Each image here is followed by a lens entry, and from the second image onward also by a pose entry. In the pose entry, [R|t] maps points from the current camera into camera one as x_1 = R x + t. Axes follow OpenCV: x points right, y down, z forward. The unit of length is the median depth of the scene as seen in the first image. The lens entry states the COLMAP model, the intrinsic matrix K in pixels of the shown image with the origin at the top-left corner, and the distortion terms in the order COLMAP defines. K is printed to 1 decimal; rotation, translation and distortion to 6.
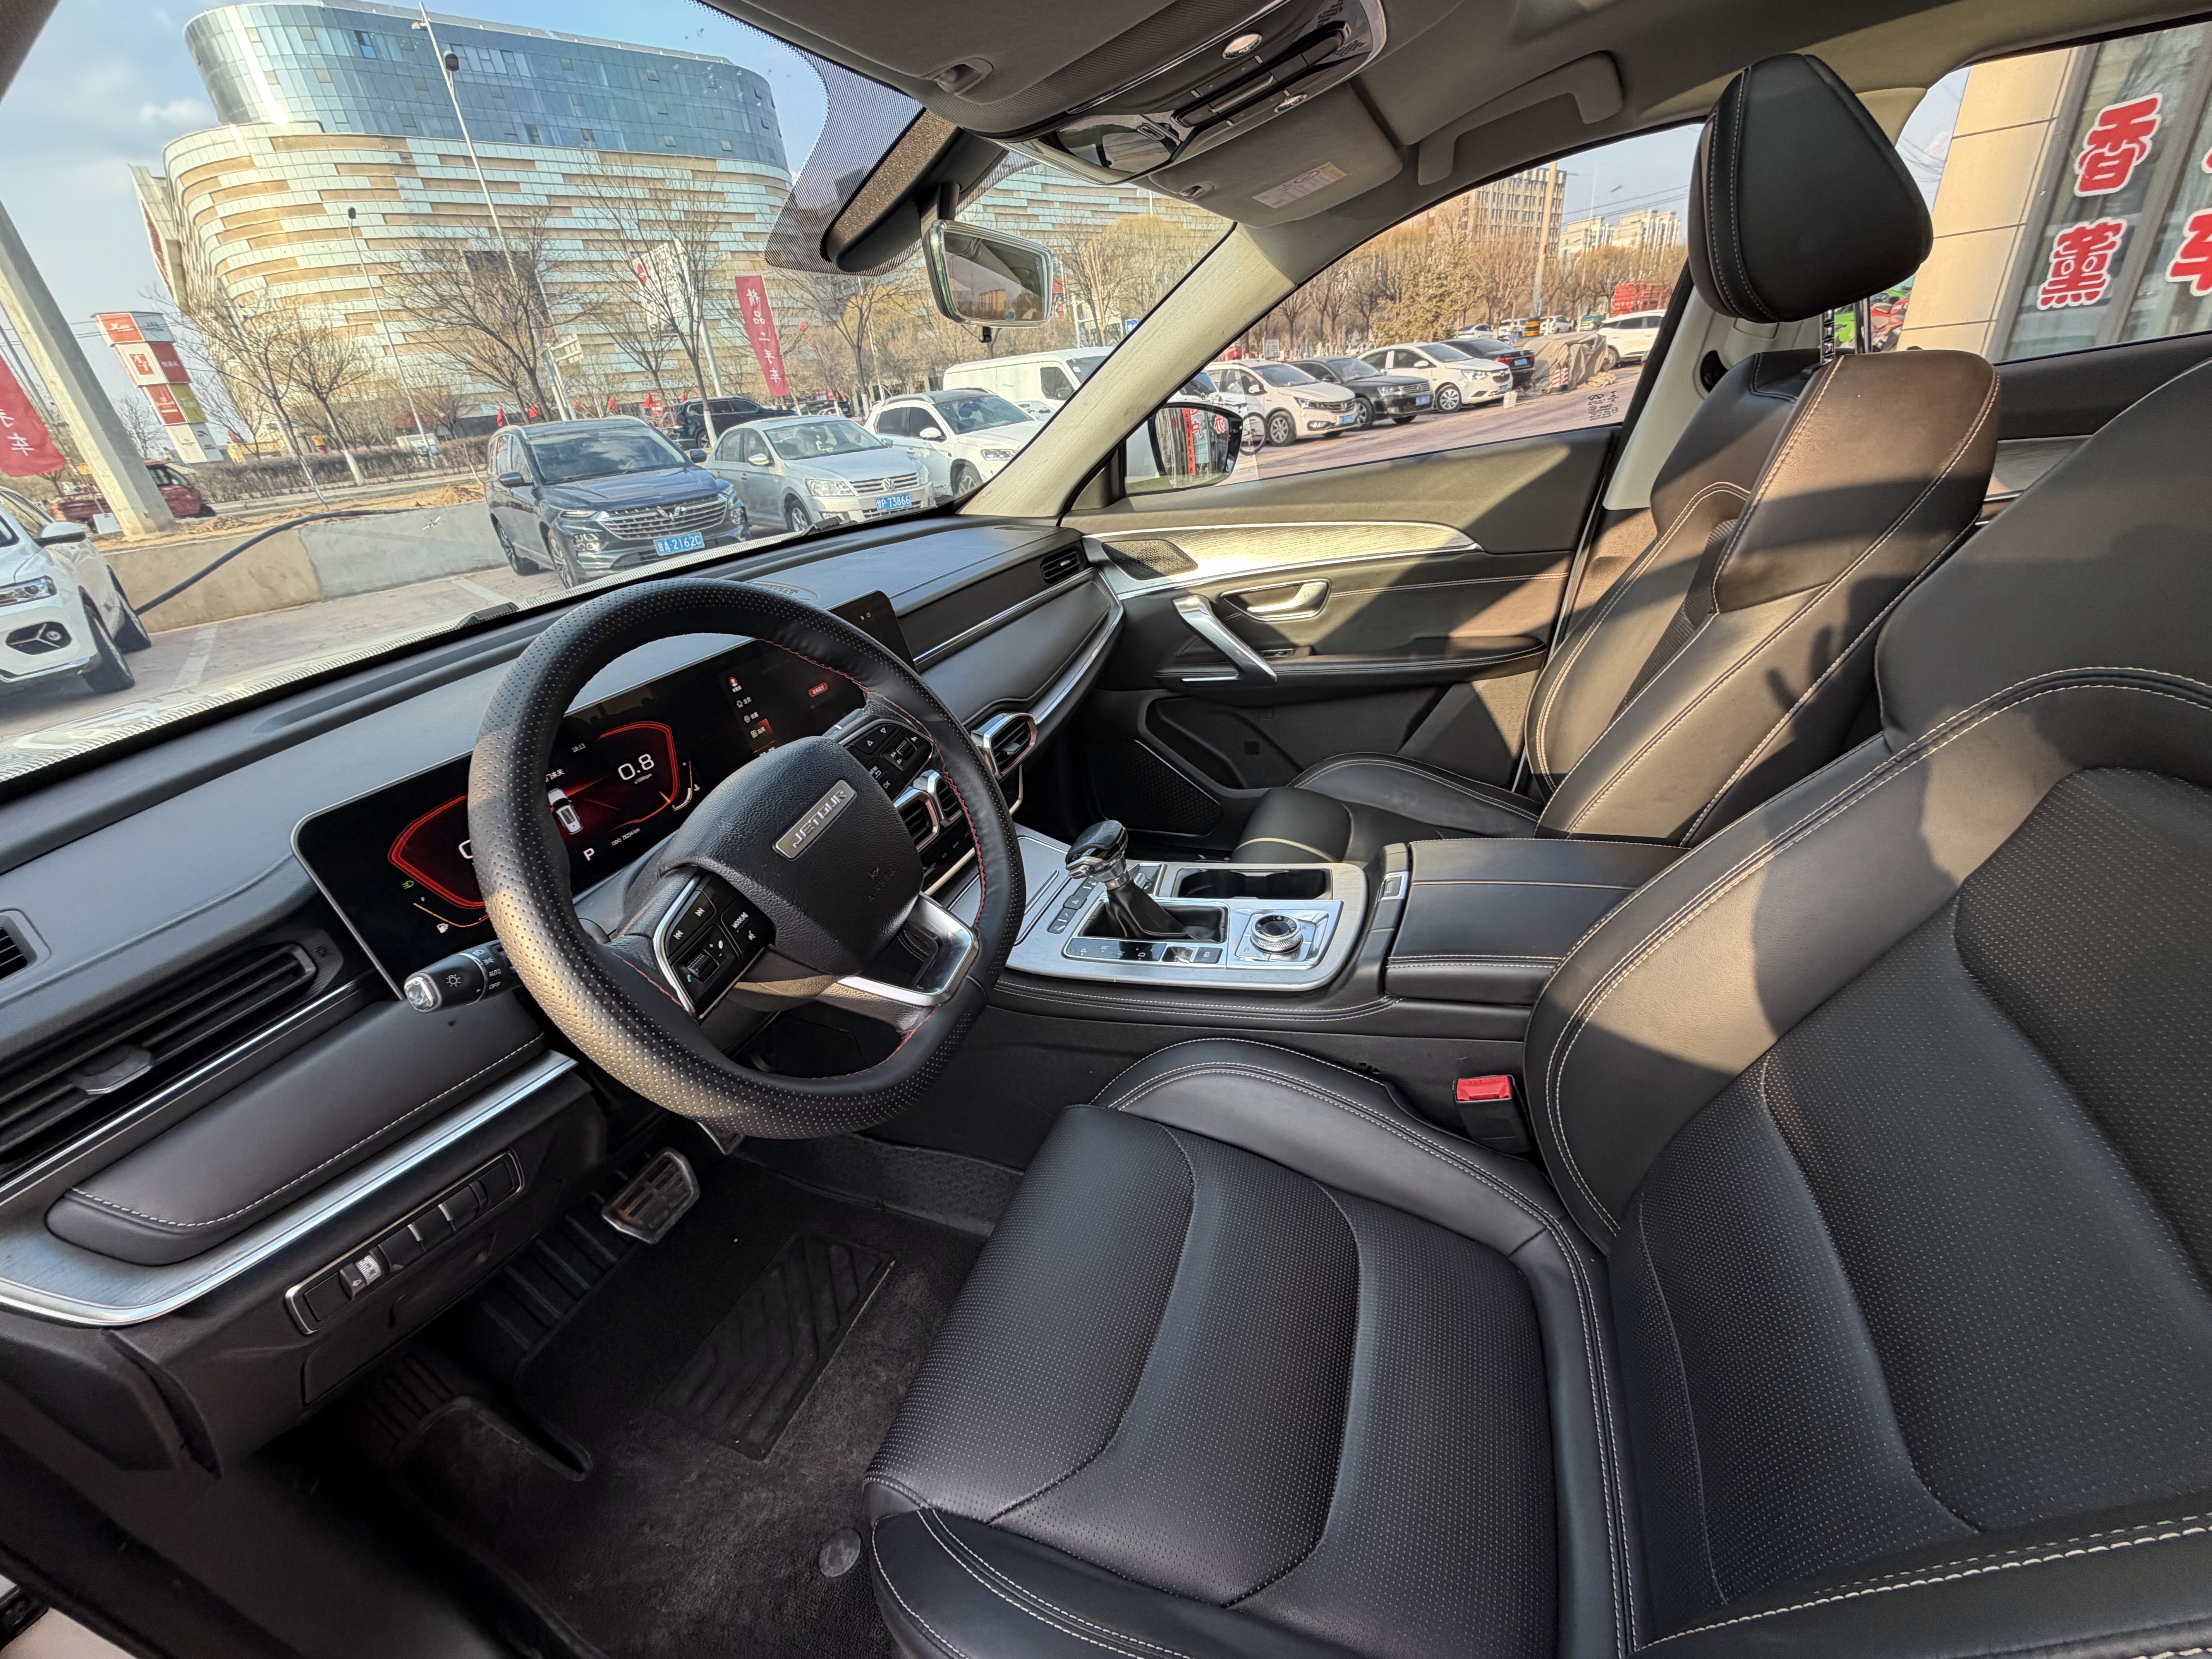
lens RADIAL K [[874.7, 0, 1099.8], [0, 874.7, 831.6], [0, 0, 1]] dist [0.002223, -0.001373]
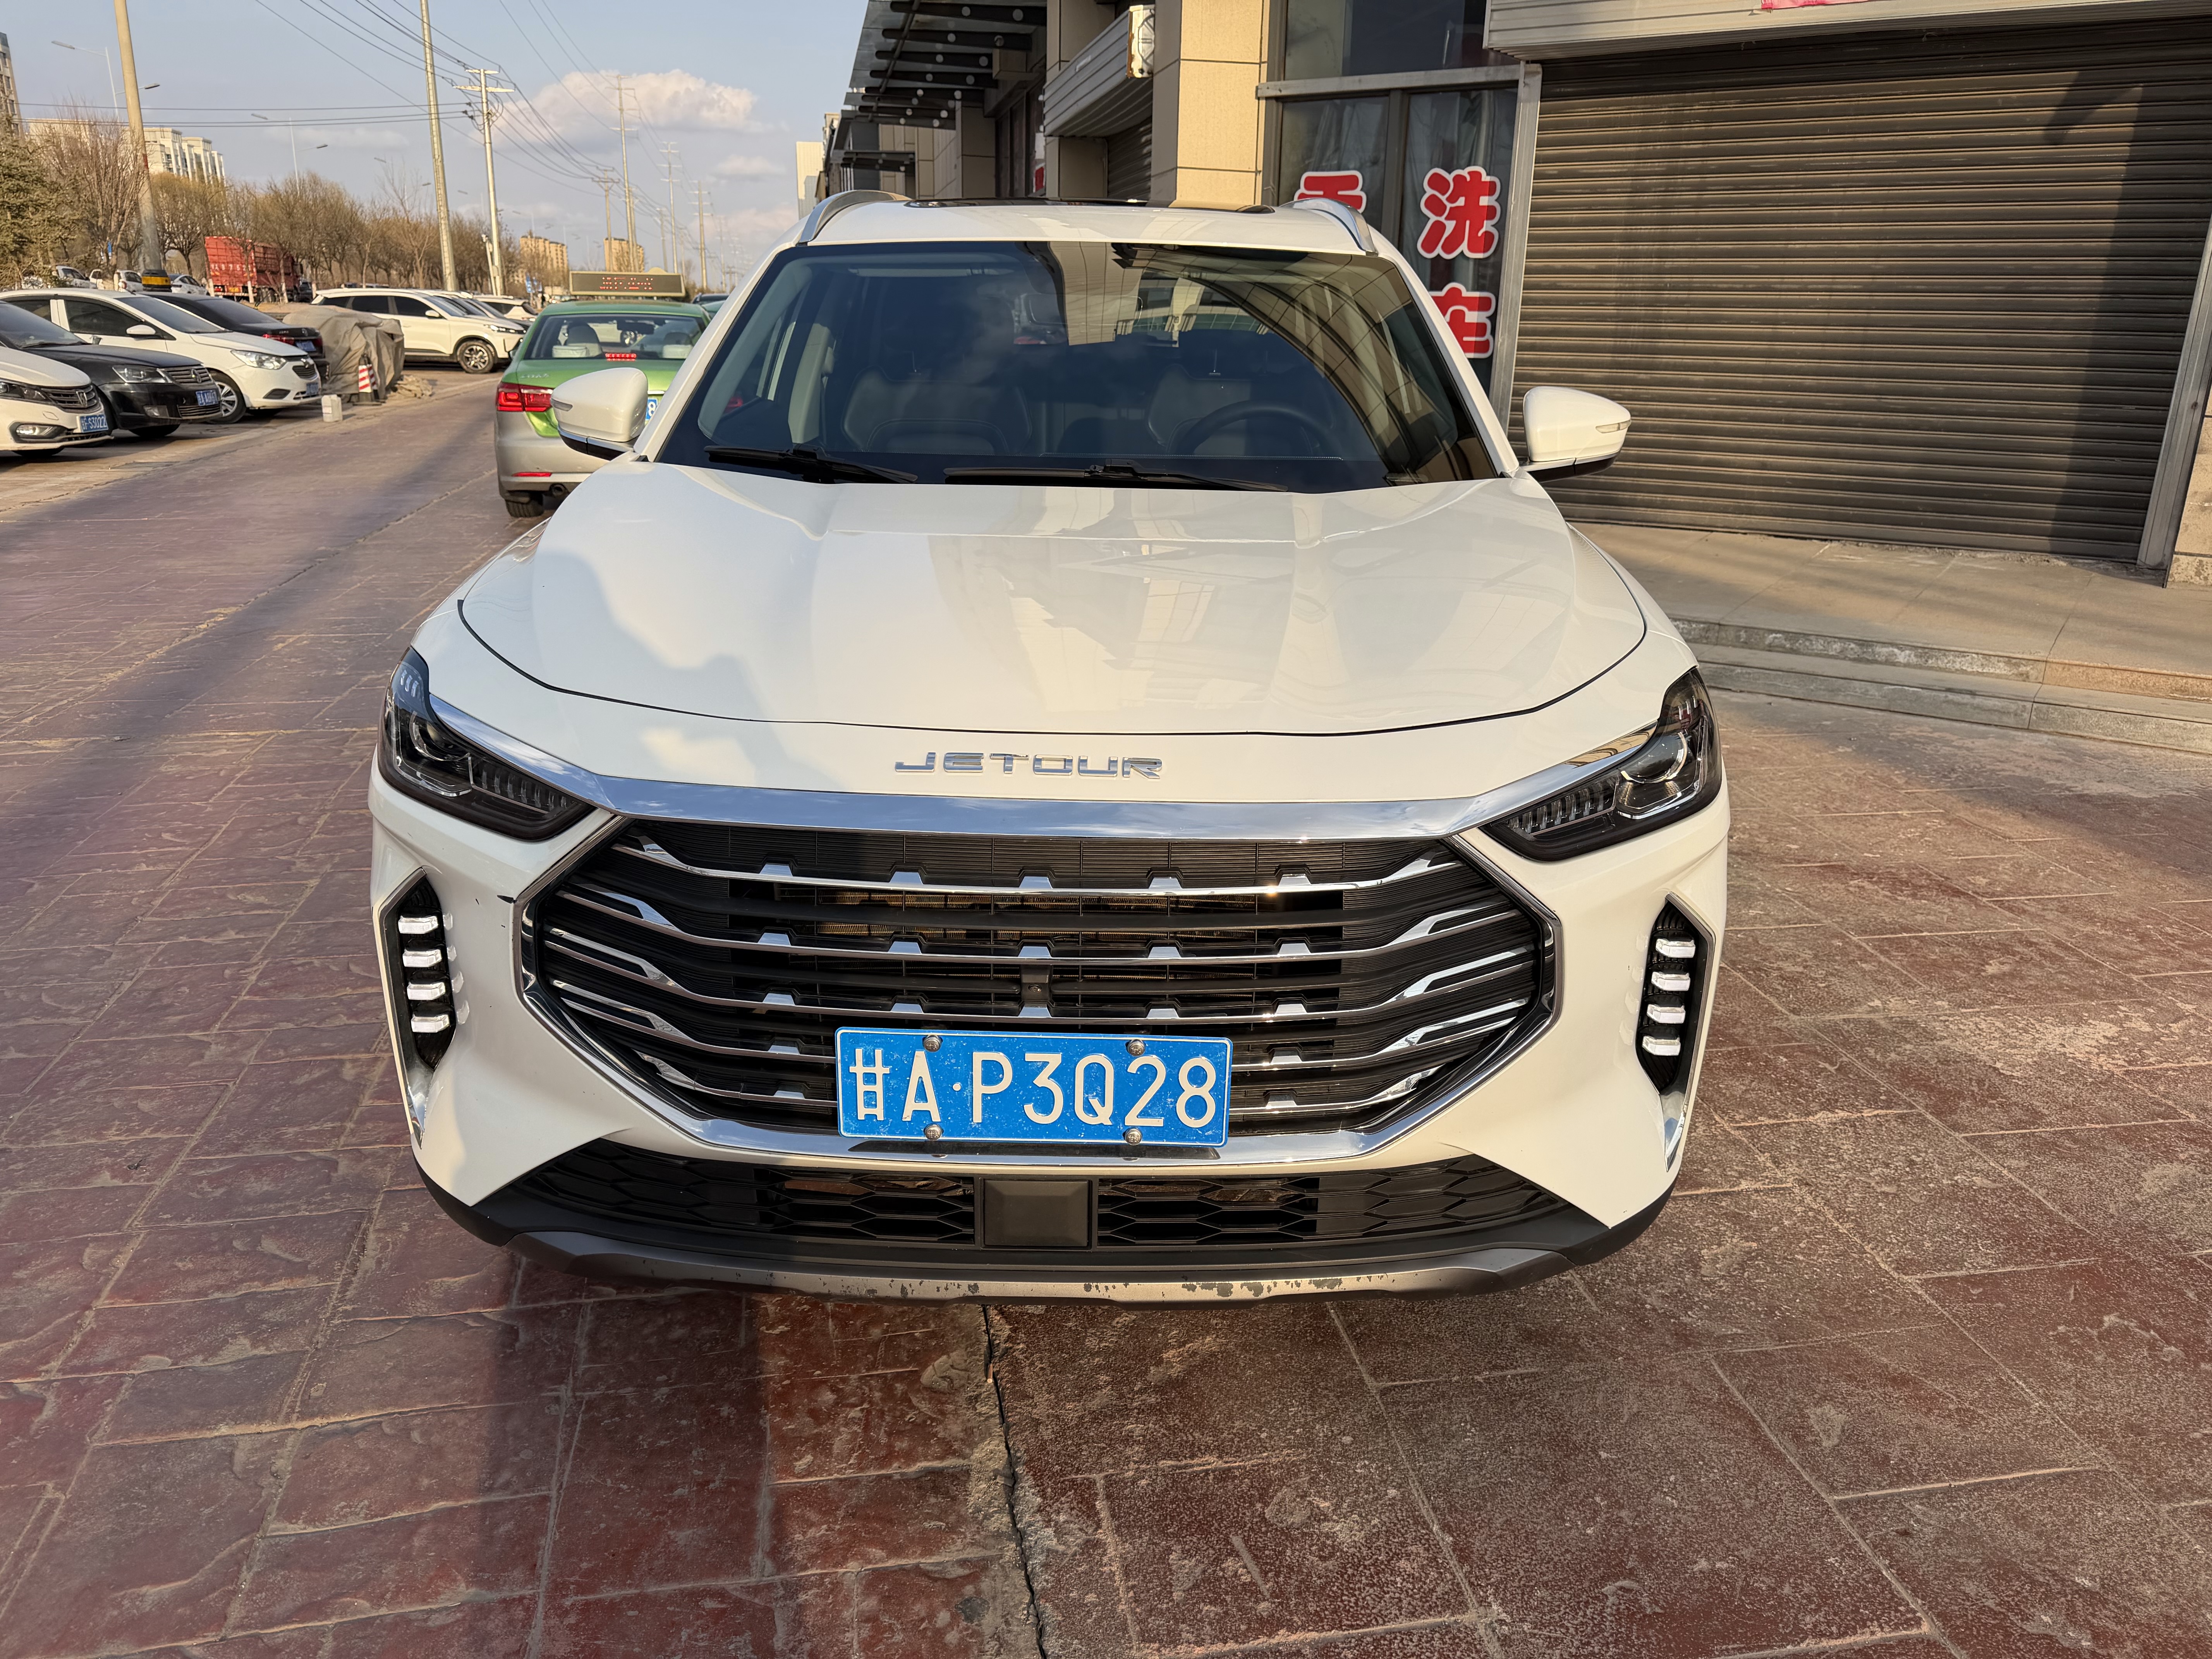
lens RADIAL K [[1556.0, 0, 1117.9], [0, 1556.0, 831.4], [0, 0, 1]] dist [0.025330, -0.035606]
pose [[0.529740, -0.151127, 0.834587, -0.208975], [0.313305, 0.949270, -0.026972, -0.077781], [-0.788172, 0.275768, 0.550215, 0.192662]]
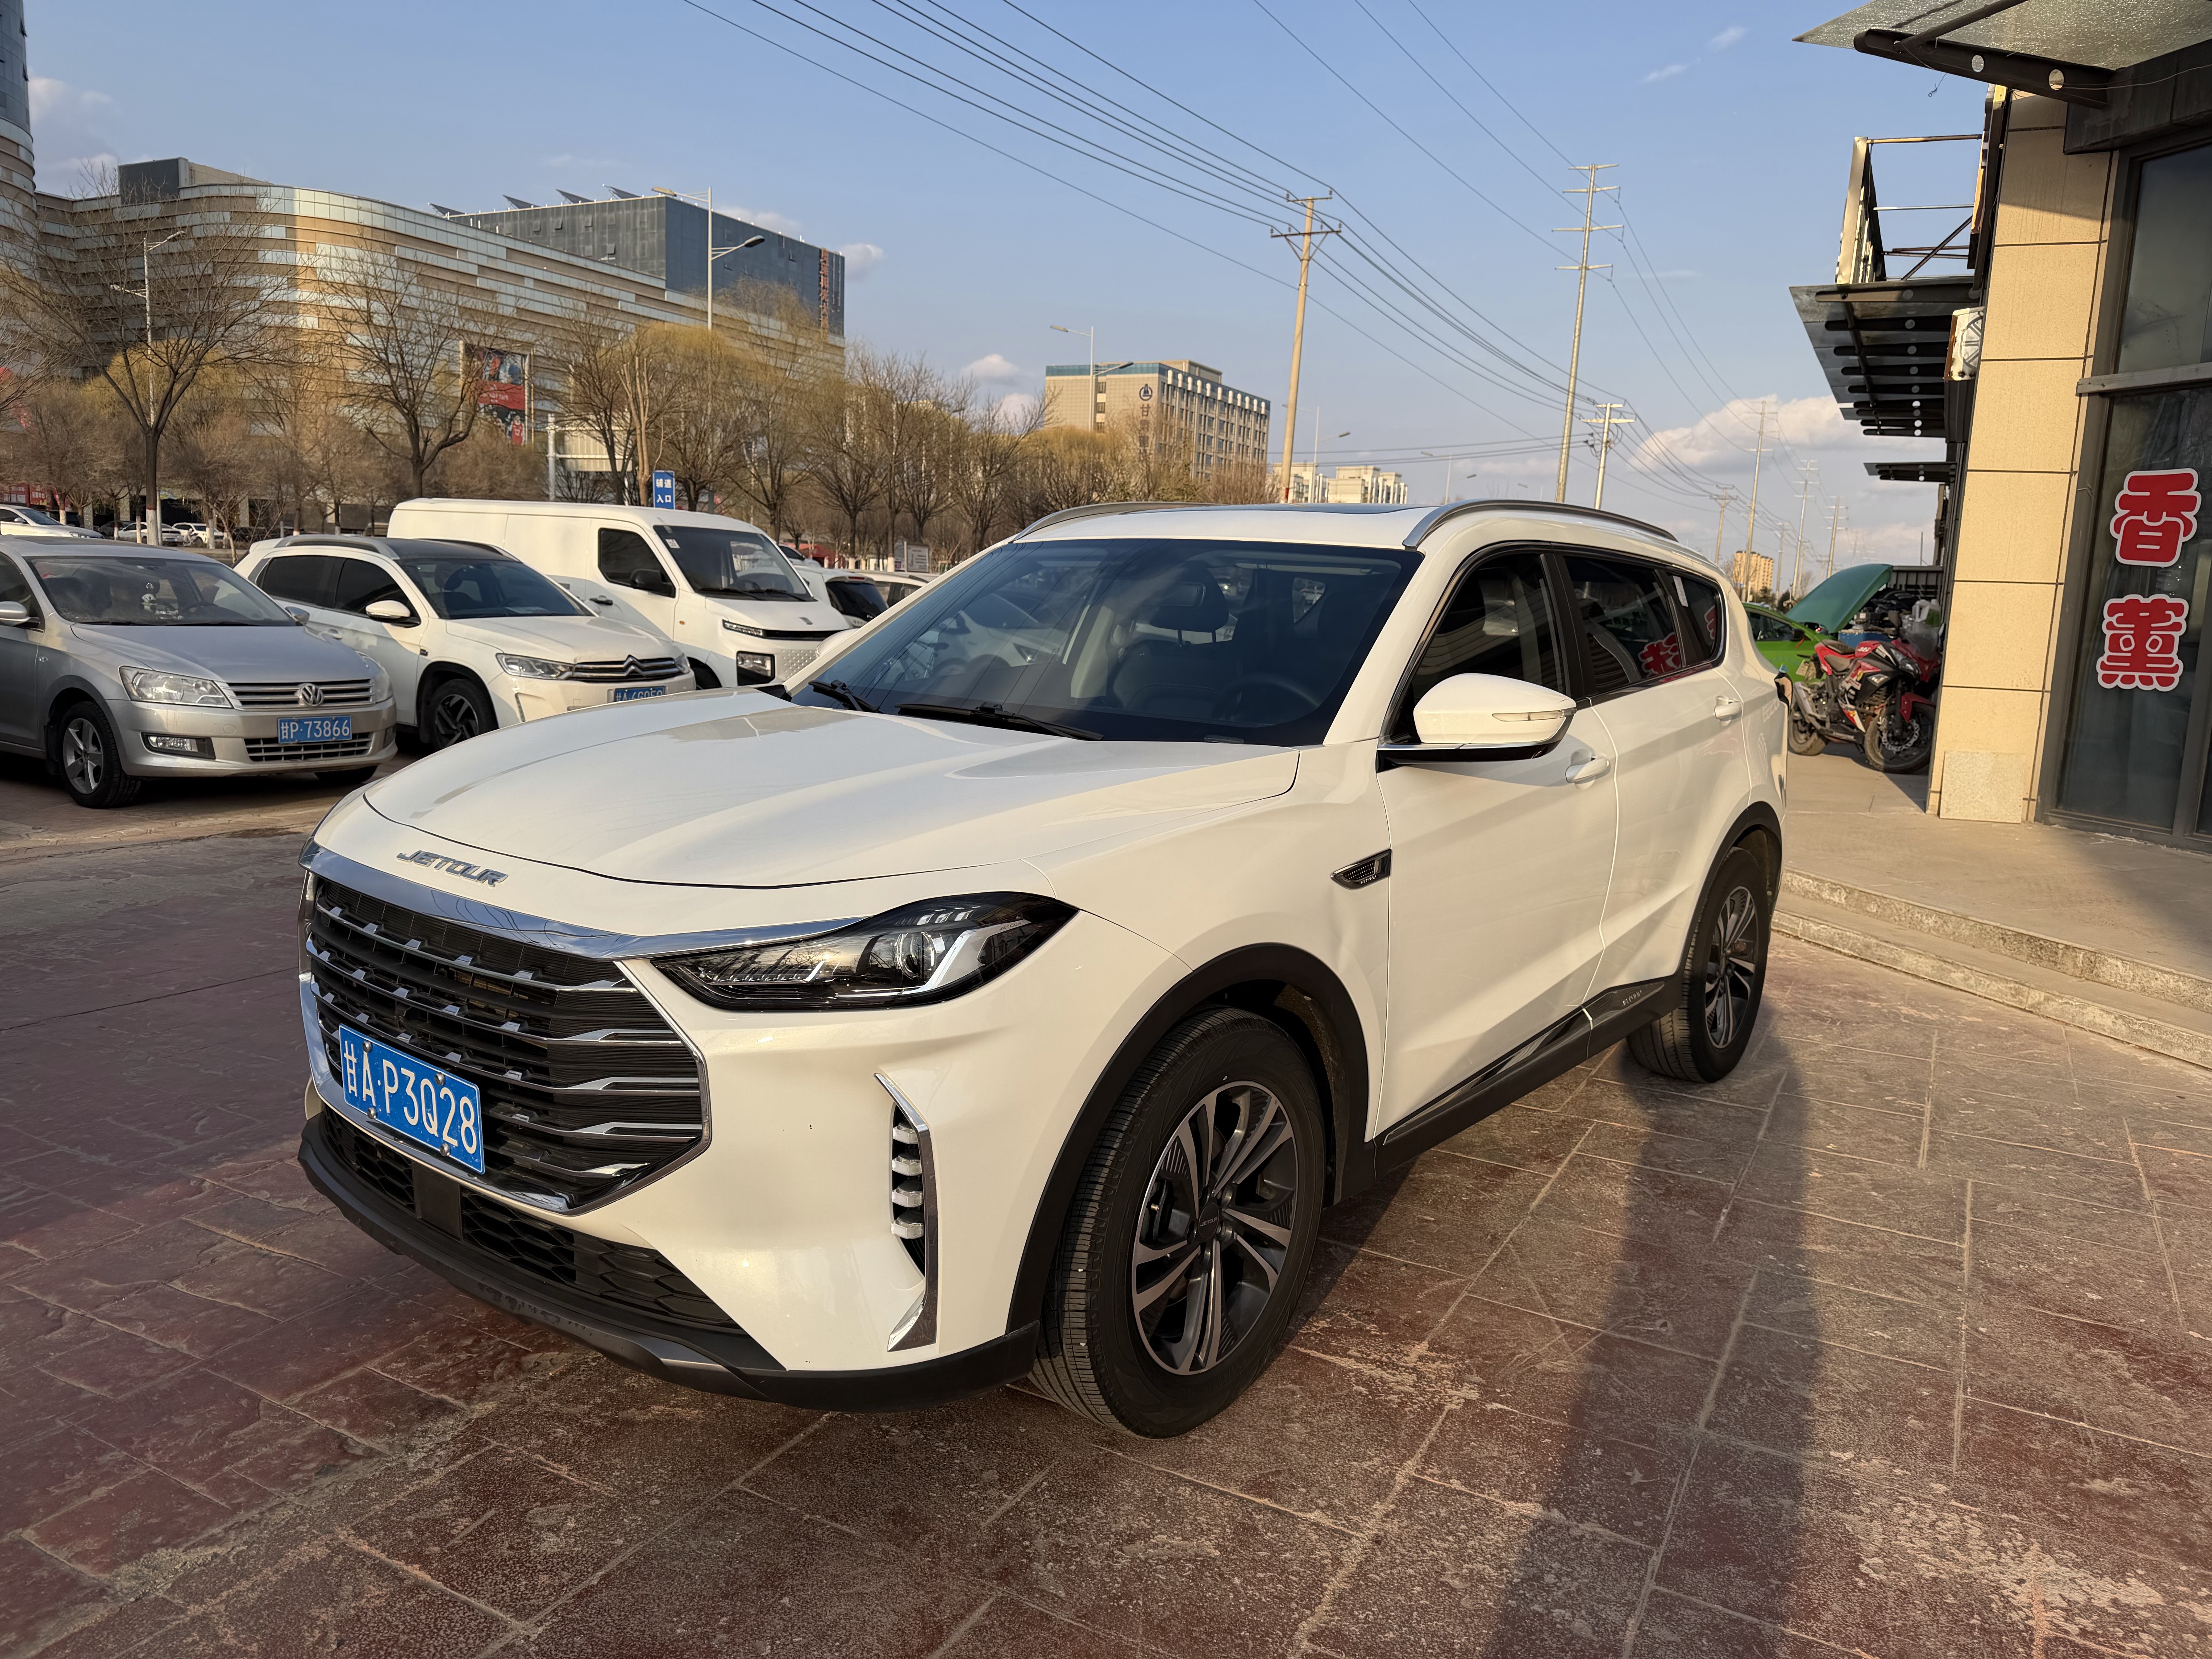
lens RADIAL K [[1556.0, 0, 1114.4], [0, 1556.0, 830.1], [0, 0, 1]] dist [0.025330, -0.035606]
pose [[0.933791, 0.095846, 0.344743, -0.091979], [0.019493, 0.948401, -0.316475, -0.031138], [-0.357287, 0.302242, 0.883740, 0.068471]]
